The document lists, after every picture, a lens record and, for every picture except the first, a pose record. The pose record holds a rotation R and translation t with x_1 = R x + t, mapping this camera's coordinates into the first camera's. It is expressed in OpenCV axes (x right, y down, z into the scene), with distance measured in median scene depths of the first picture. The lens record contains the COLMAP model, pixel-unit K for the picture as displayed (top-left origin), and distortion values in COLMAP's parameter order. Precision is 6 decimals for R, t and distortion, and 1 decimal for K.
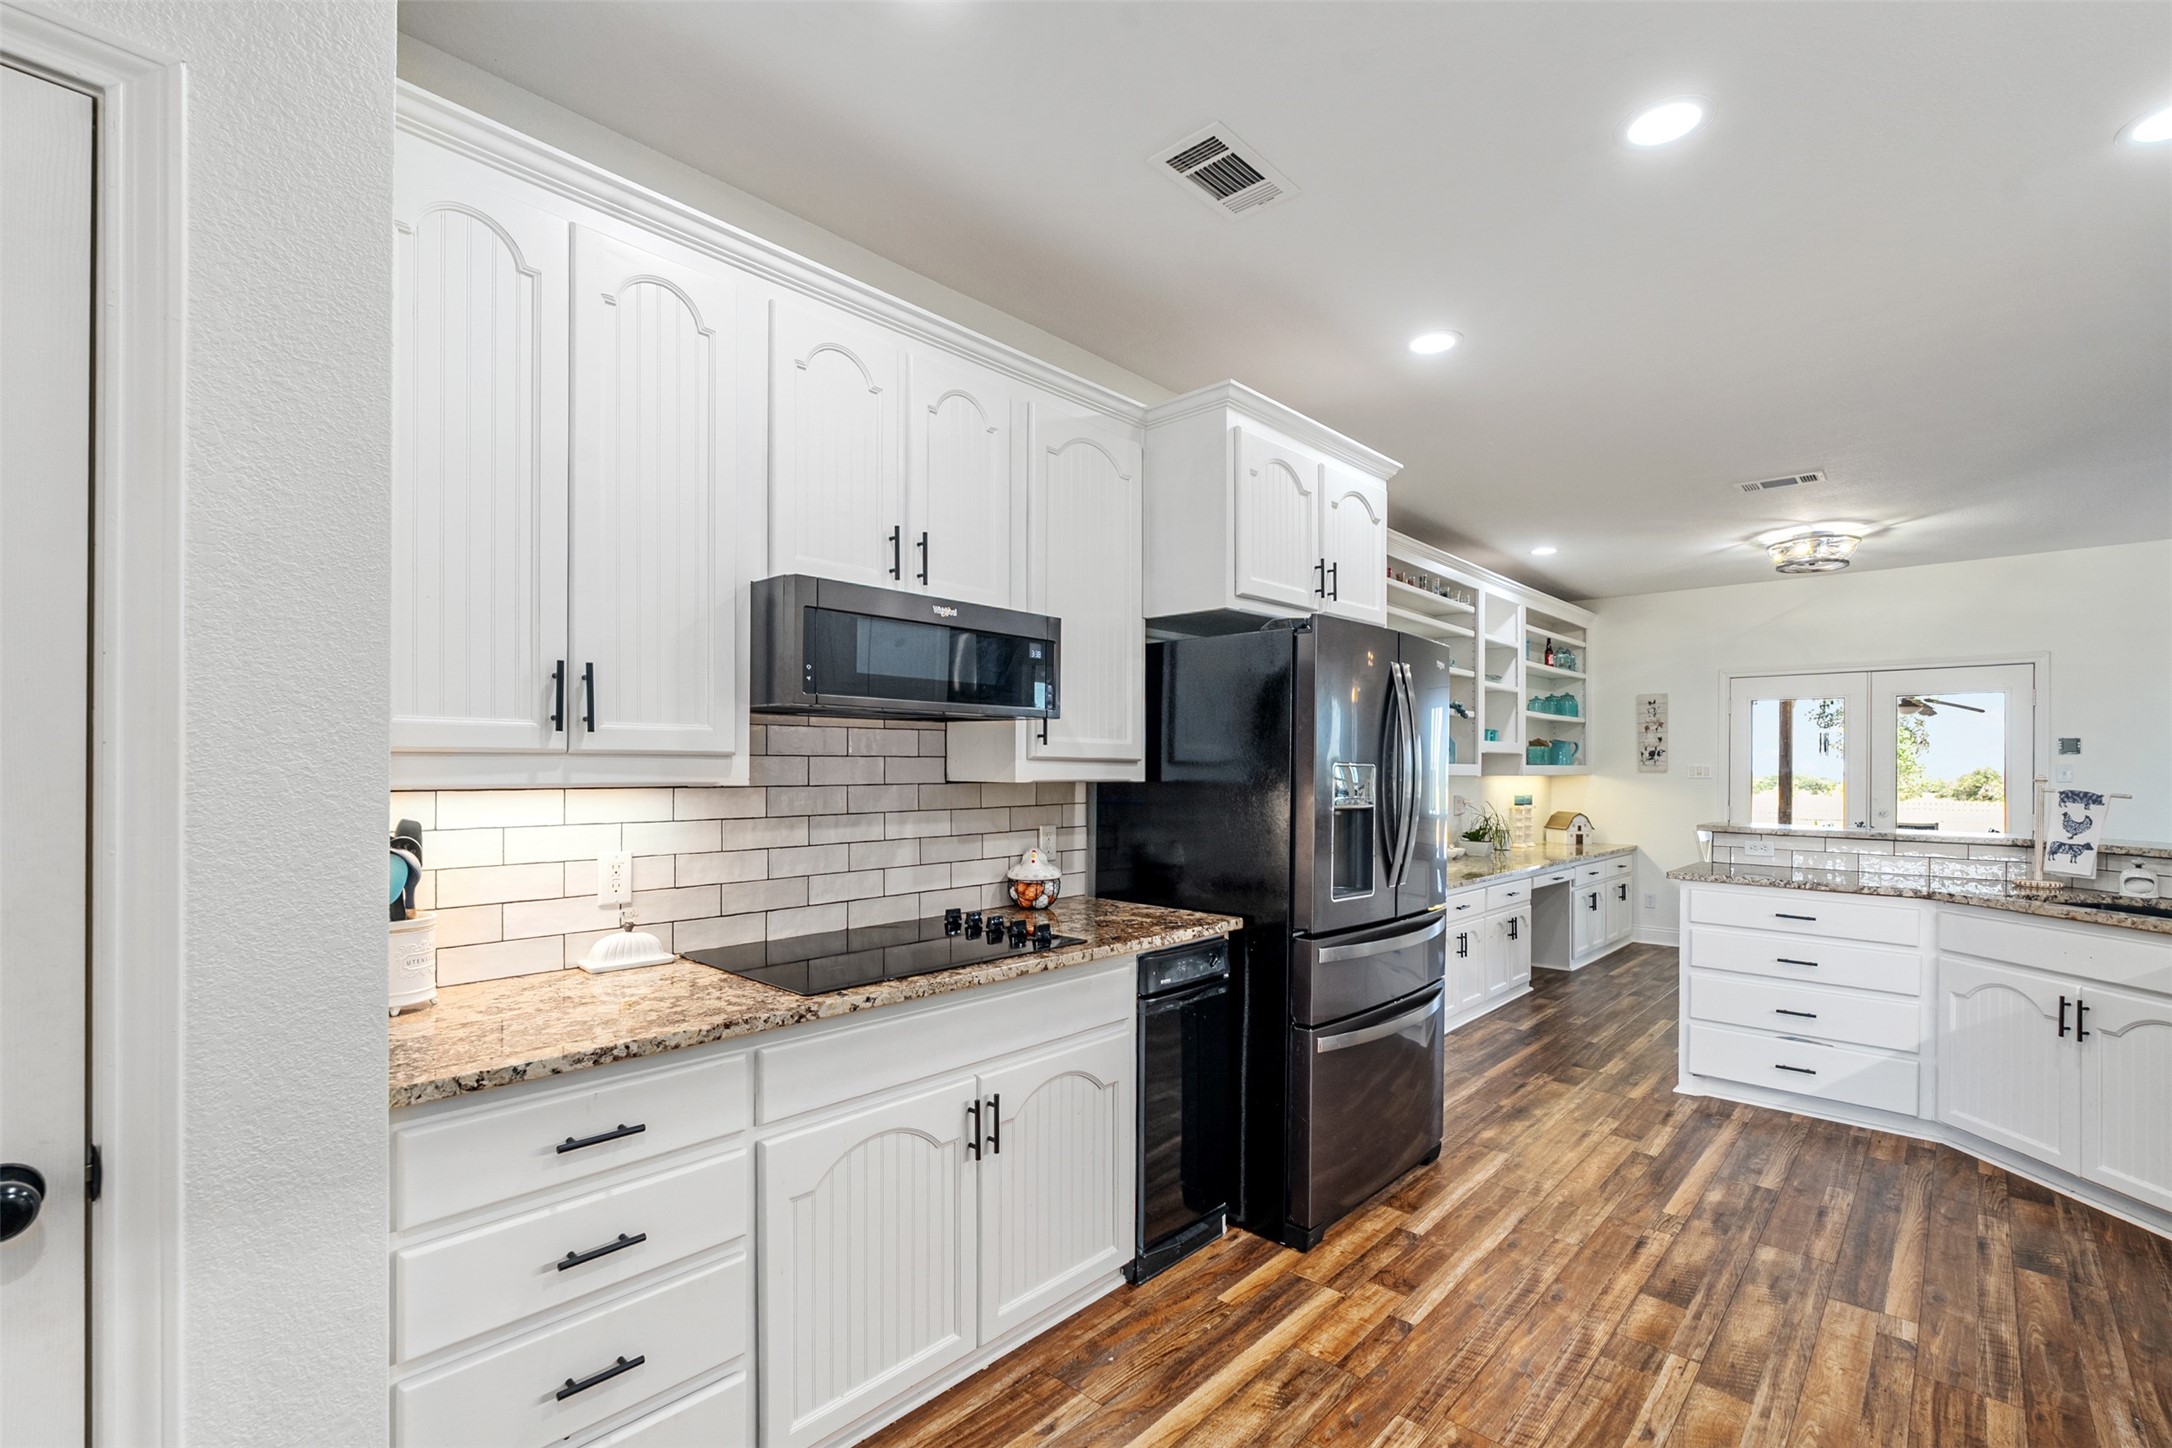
lens RADIAL K [[971.2, 0, 1088.6], [0, 971.2, 768.8], [0, 0, 1]] dist [-0.003430, -0.000010]
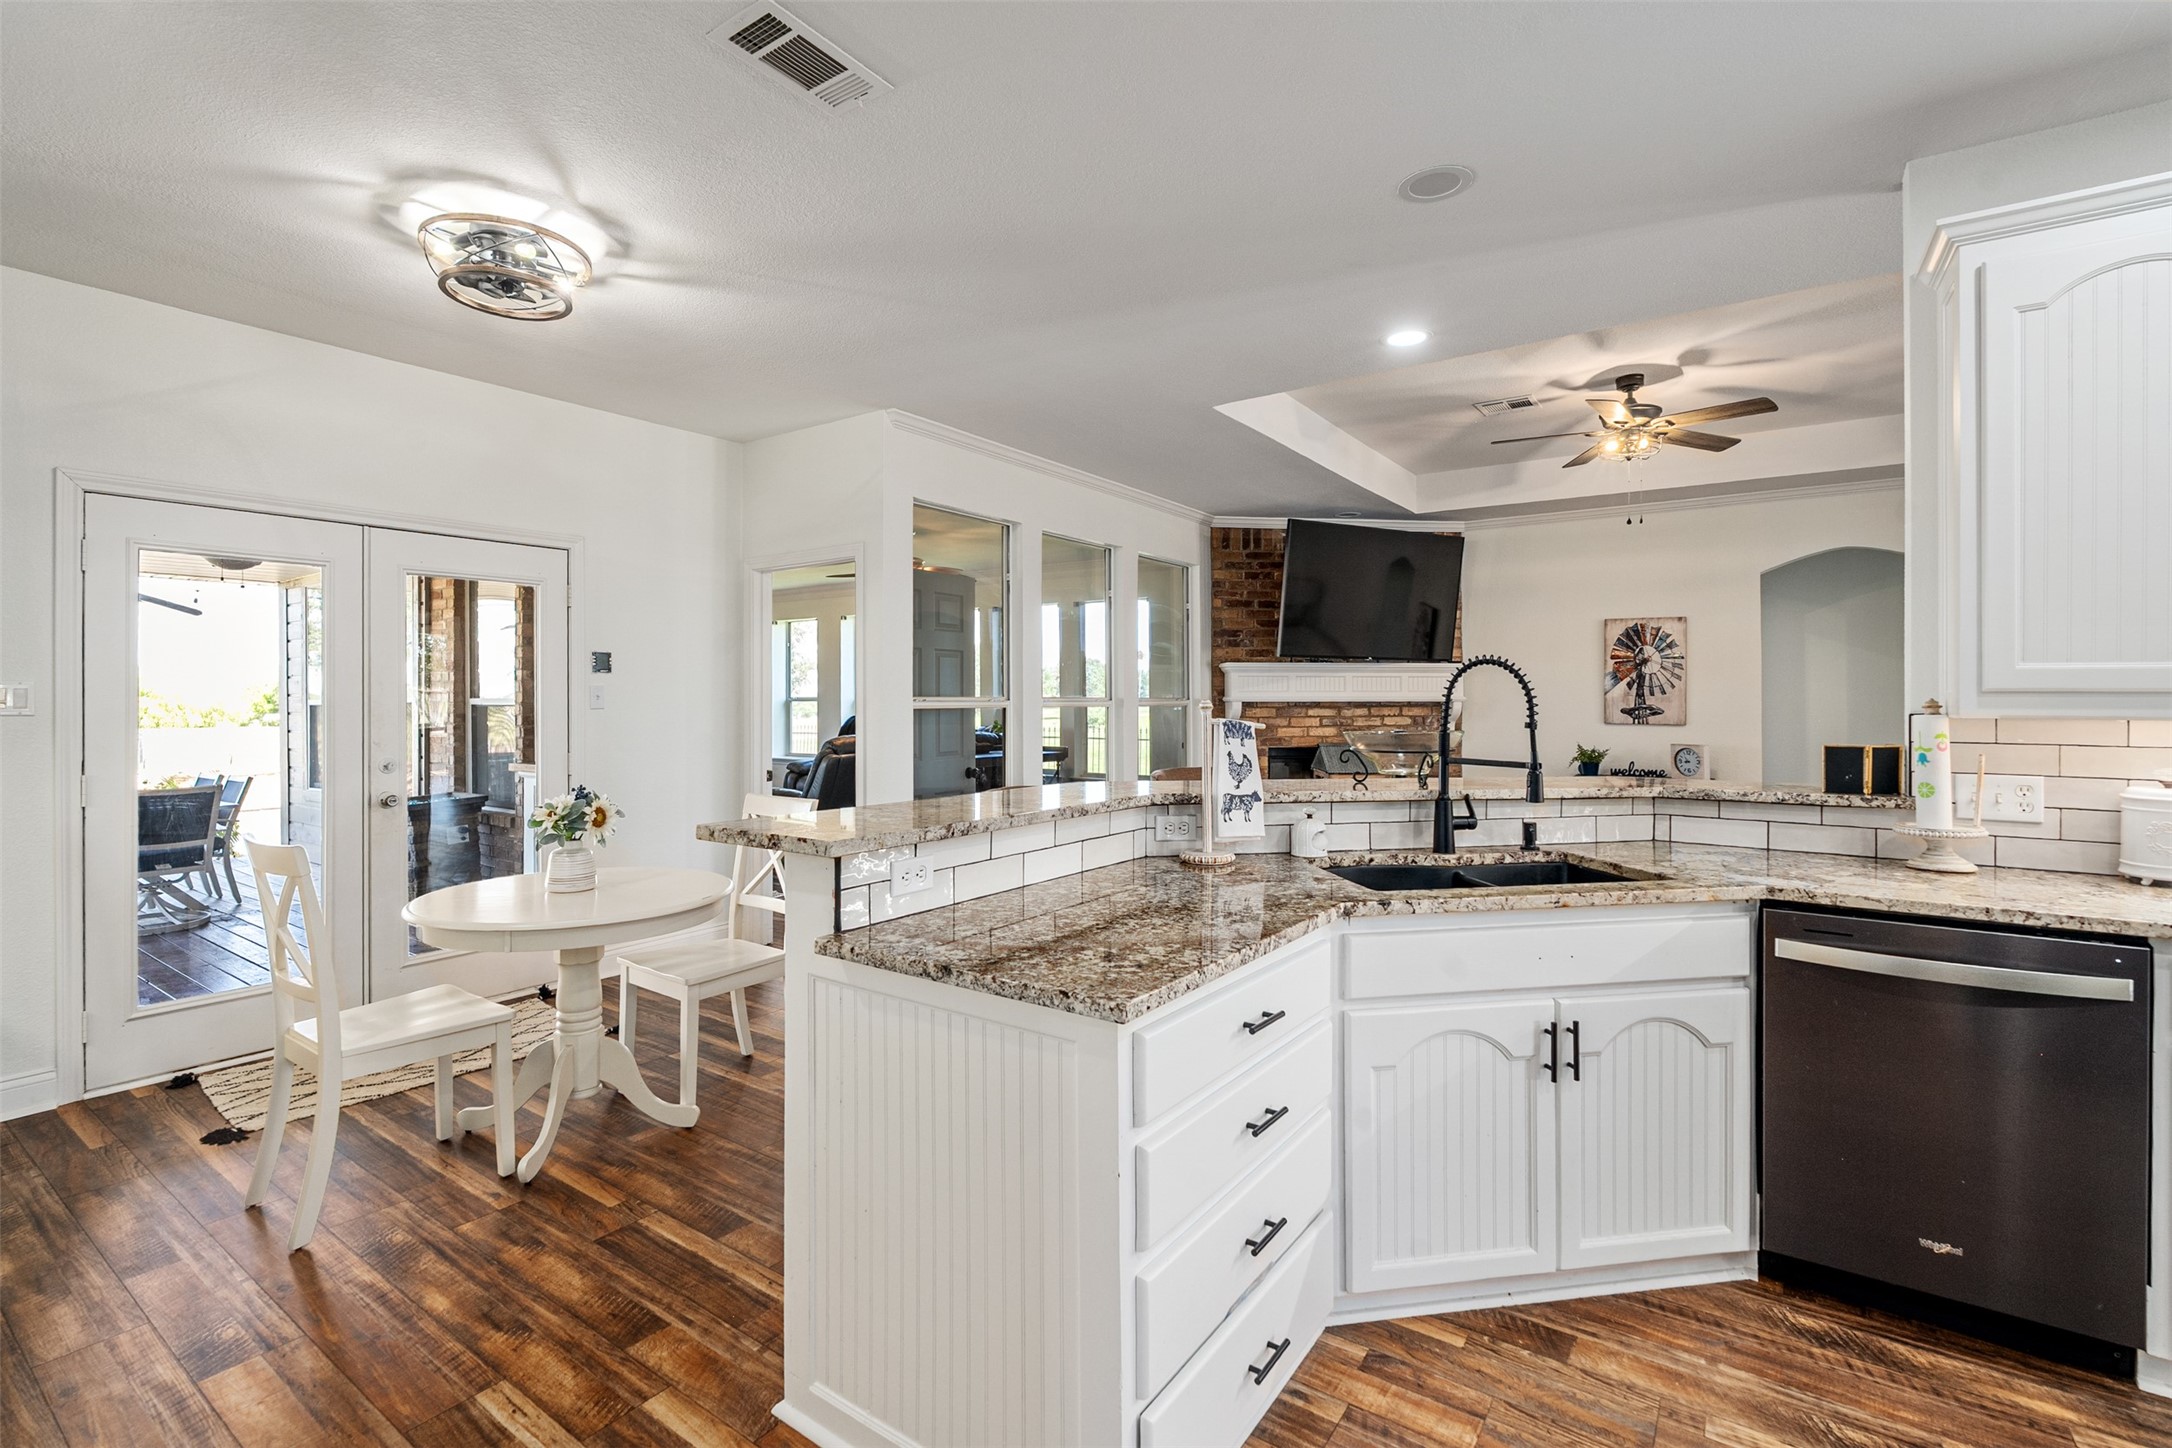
lens RADIAL K [[979.6, 0, 1071.6], [0, 979.6, 695.3], [0, 0, 1]] dist [0.000467, 0.000023]
pose [[-0.120484, -0.004550, 0.992705, 0.377581], [0.000463, 0.999989, 0.004640, -0.000906], [-0.992715, 0.001018, -0.120481, 1.506200]]
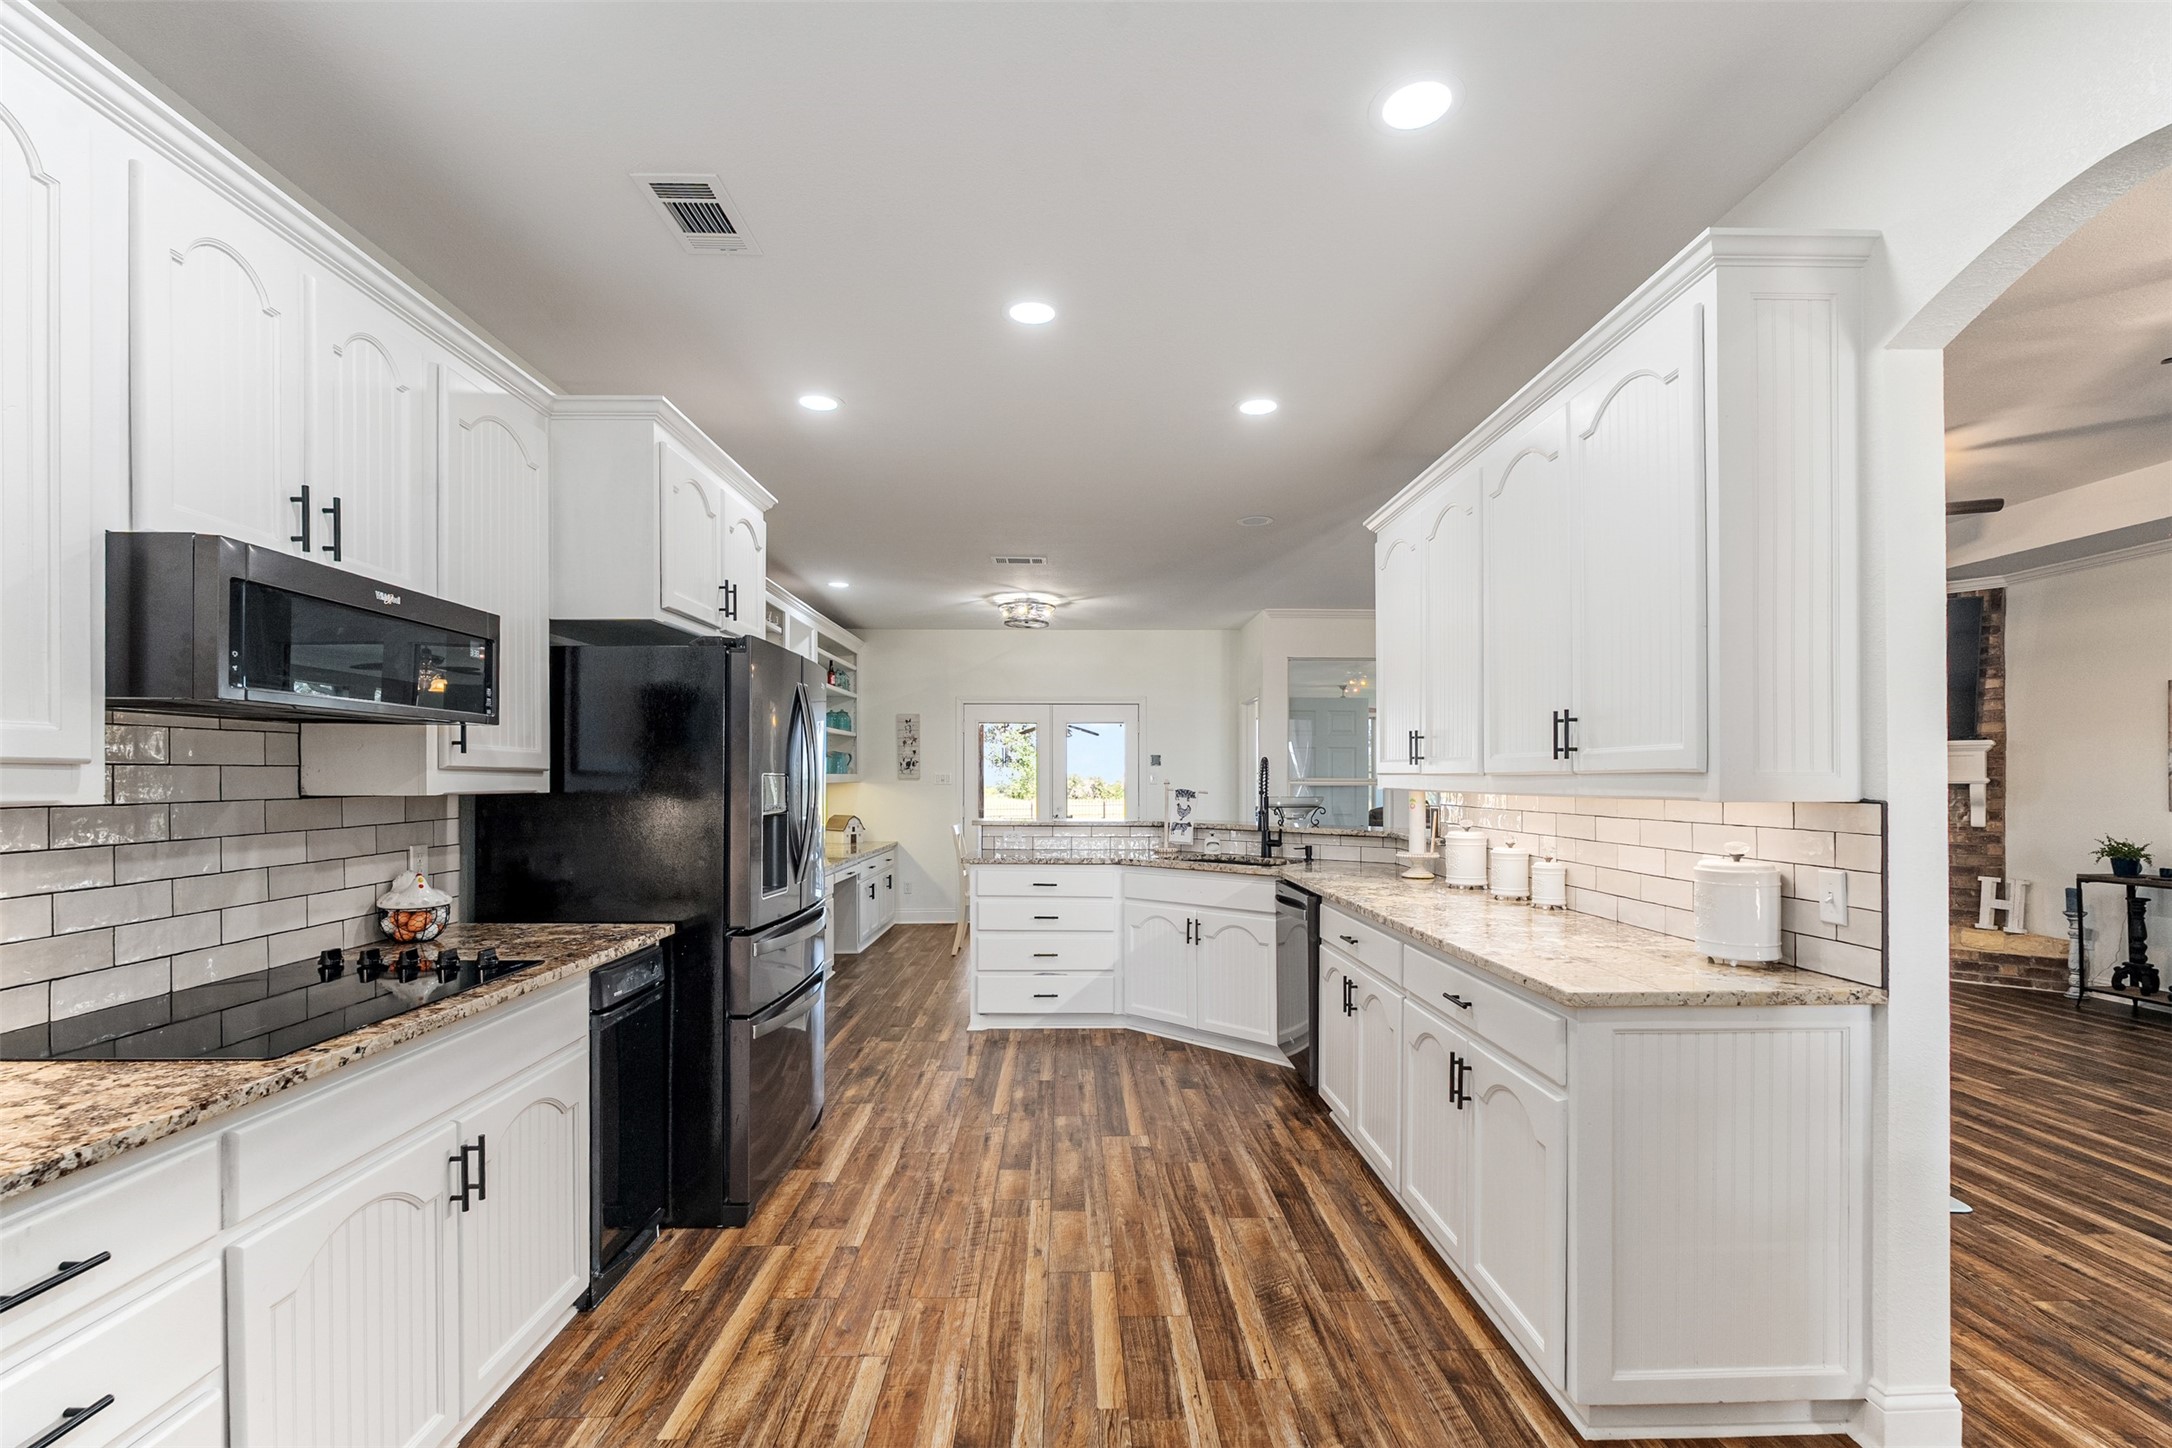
lens RADIAL K [[974.3, 0, 1095.4], [0, 974.3, 778.0], [0, 0, 1]] dist [0.001281, -0.000001]
pose [[0.716498, -0.005344, 0.697569, -0.235512], [0.004946, 0.999984, 0.002579, -0.000934], [-0.697572, 0.001602, 0.716513, -0.047010]]
